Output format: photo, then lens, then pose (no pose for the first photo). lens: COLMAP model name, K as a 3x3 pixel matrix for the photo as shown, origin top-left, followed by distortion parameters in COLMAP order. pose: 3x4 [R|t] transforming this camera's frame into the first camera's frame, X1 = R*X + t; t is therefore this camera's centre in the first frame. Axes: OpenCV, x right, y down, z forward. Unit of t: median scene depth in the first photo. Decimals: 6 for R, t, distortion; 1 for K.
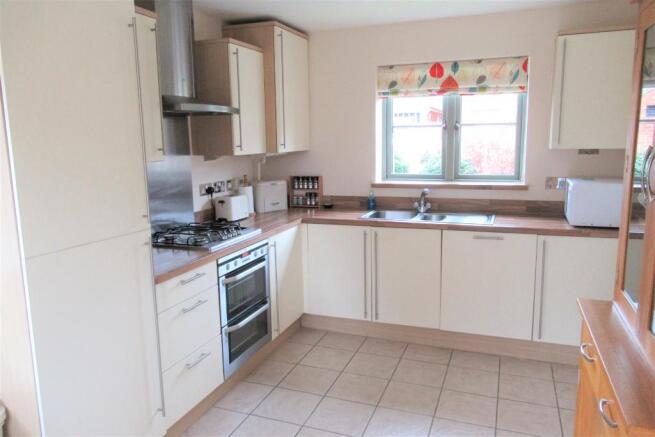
lens RADIAL K [[489.2, 0, 328.2], [0, 489.2, 218.1], [0, 0, 1]] dist [-0.005605, -0.000406]
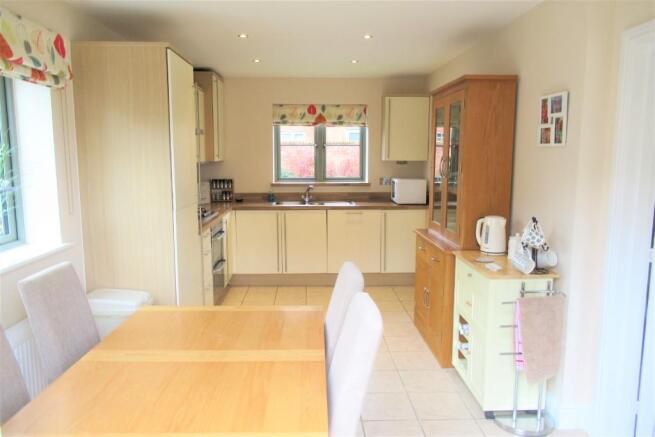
lens RADIAL K [[489.2, 0, 326.7], [0, 489.2, 218.3], [0, 0, 1]] dist [-0.005605, -0.000406]
pose [[0.920283, -0.033571, 0.389810, -0.348504], [0.046307, 0.998655, -0.023318, 0.078364], [-0.388503, 0.039510, 0.920600, -0.425135]]
